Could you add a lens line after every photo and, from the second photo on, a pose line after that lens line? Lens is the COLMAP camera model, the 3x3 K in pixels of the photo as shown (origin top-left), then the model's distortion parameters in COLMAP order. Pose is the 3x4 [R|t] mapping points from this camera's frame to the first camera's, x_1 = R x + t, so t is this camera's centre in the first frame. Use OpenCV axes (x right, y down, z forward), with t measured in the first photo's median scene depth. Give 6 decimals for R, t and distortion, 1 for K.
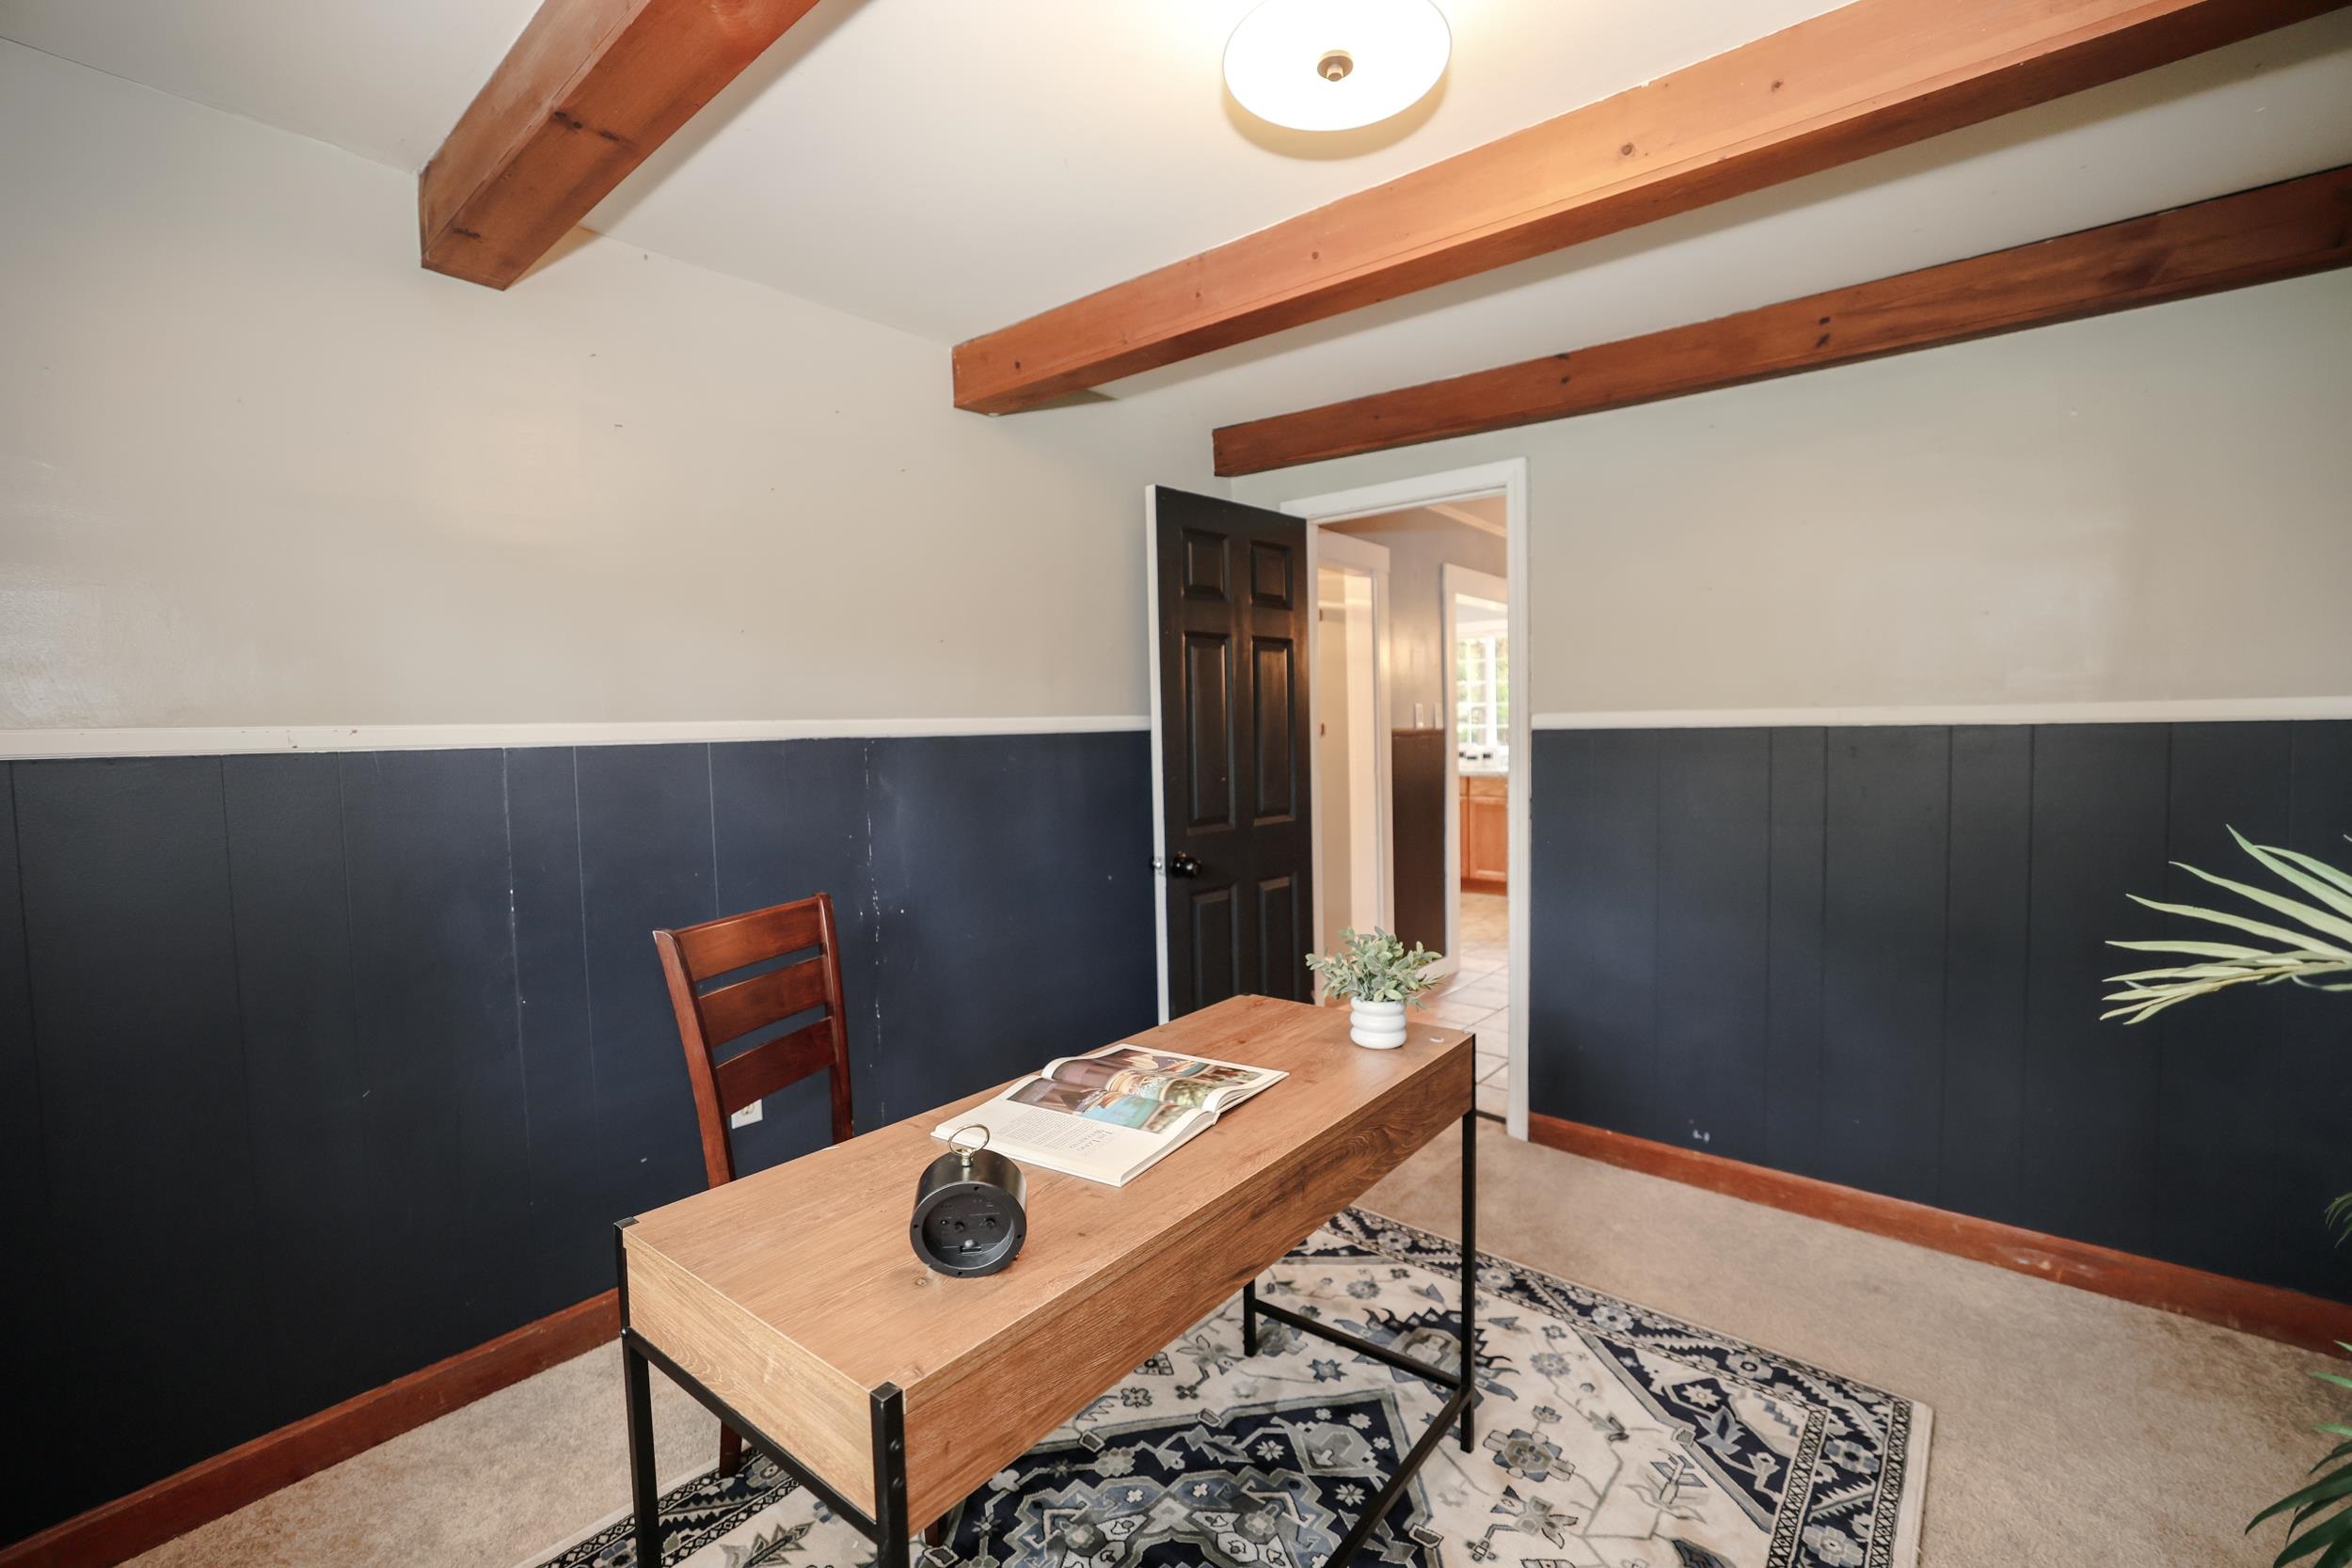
lens RADIAL K [[1029.2, 0, 1180.7], [0, 1029.2, 786.7], [0, 0, 1]] dist [-0.050299, 0.017540]
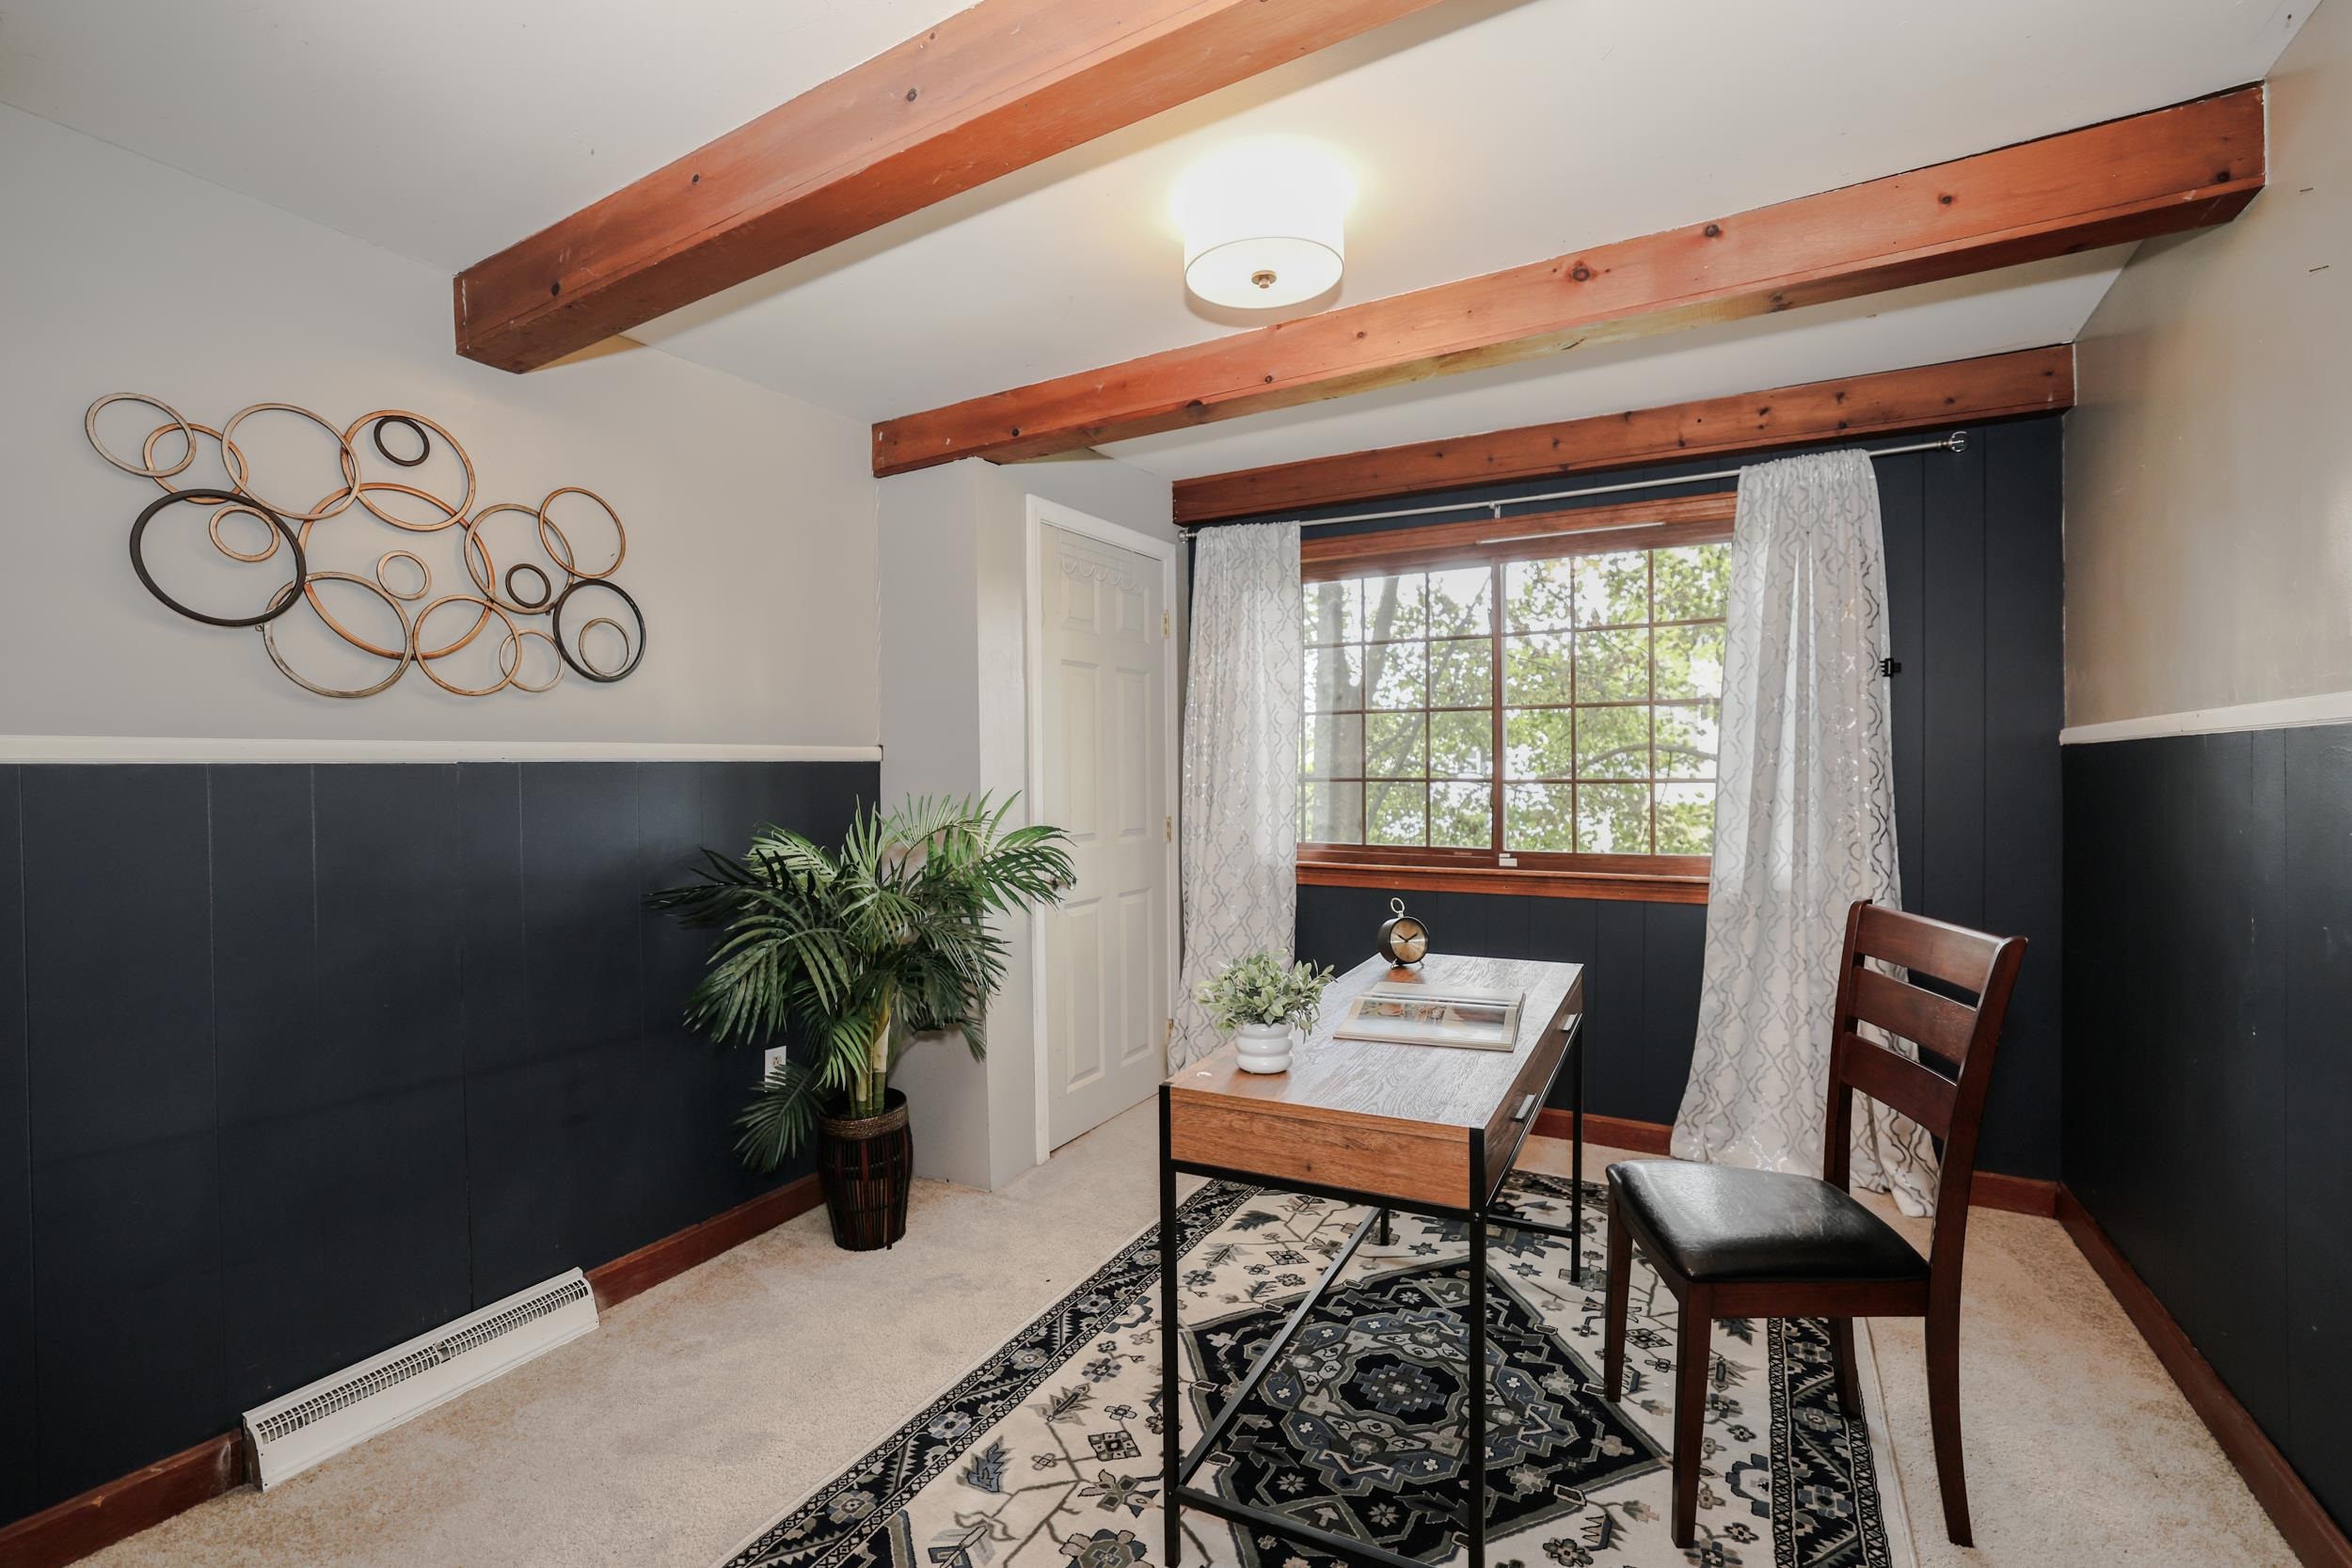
lens RADIAL K [[1029.2, 0, 1180.7], [0, 1029.2, 786.7], [0, 0, 1]] dist [-0.050299, 0.017540]
pose [[-0.982622, 0.034027, -0.182470, 0.447541], [0.020667, 0.996998, 0.074625, -0.087436], [0.184462, 0.069557, -0.980375, 1.957642]]
